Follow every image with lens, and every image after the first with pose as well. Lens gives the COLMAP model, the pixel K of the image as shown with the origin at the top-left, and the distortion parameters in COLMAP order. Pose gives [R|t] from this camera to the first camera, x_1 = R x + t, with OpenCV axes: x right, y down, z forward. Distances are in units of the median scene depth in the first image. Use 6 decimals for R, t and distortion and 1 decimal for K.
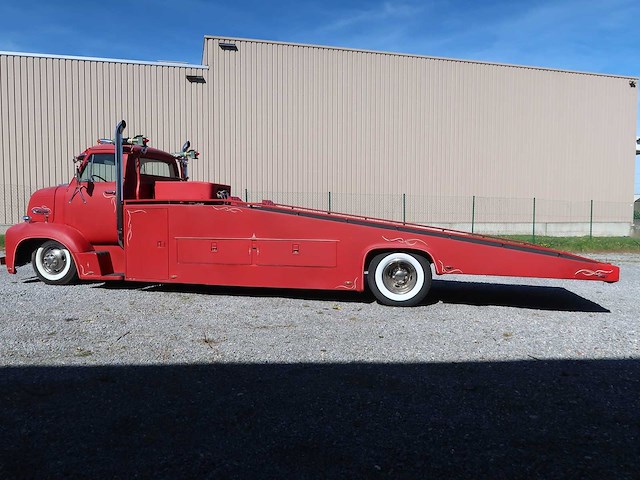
lens RADIAL K [[500.3, 0, 320.0], [0, 500.3, 240.0], [0, 0, 1]] dist [-0.021968, 0.000644]
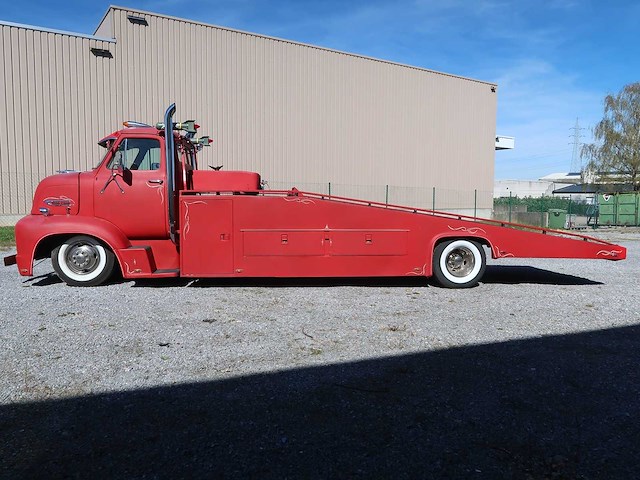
lens RADIAL K [[500.3, 0, 320.0], [0, 500.3, 240.0], [0, 0, 1]] dist [-0.021968, 0.000644]
pose [[0.948996, -0.023868, 0.314383, -0.418061], [0.015304, 0.999442, 0.029682, -0.011138], [-0.314916, -0.023357, 0.948832, 0.036296]]
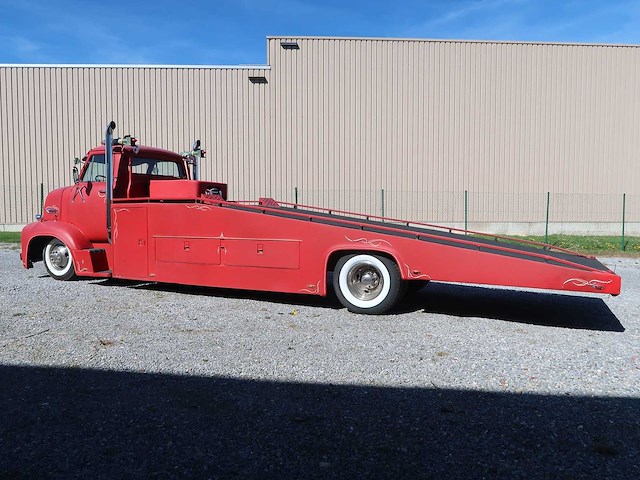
lens RADIAL K [[500.3, 0, 320.0], [0, 500.3, 240.0], [0, 0, 1]] dist [-0.021968, 0.000644]
pose [[0.977365, 0.008816, -0.211377, 0.231709], [-0.008380, 0.999961, 0.002958, -0.002611], [0.211395, -0.001120, 0.977400, 0.085368]]
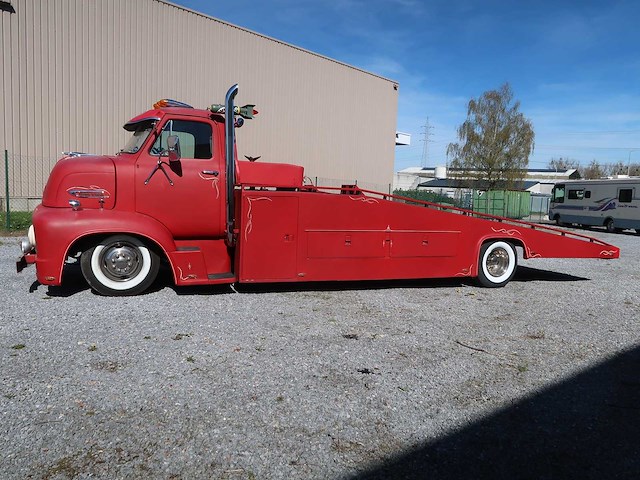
lens RADIAL K [[500.3, 0, 320.0], [0, 500.3, 240.0], [0, 0, 1]] dist [-0.021968, 0.000644]
pose [[0.826879, -0.027329, 0.561716, -0.712032], [-0.006526, 0.998285, 0.058177, -0.036251], [-0.562343, -0.051771, 0.825282, 0.240424]]
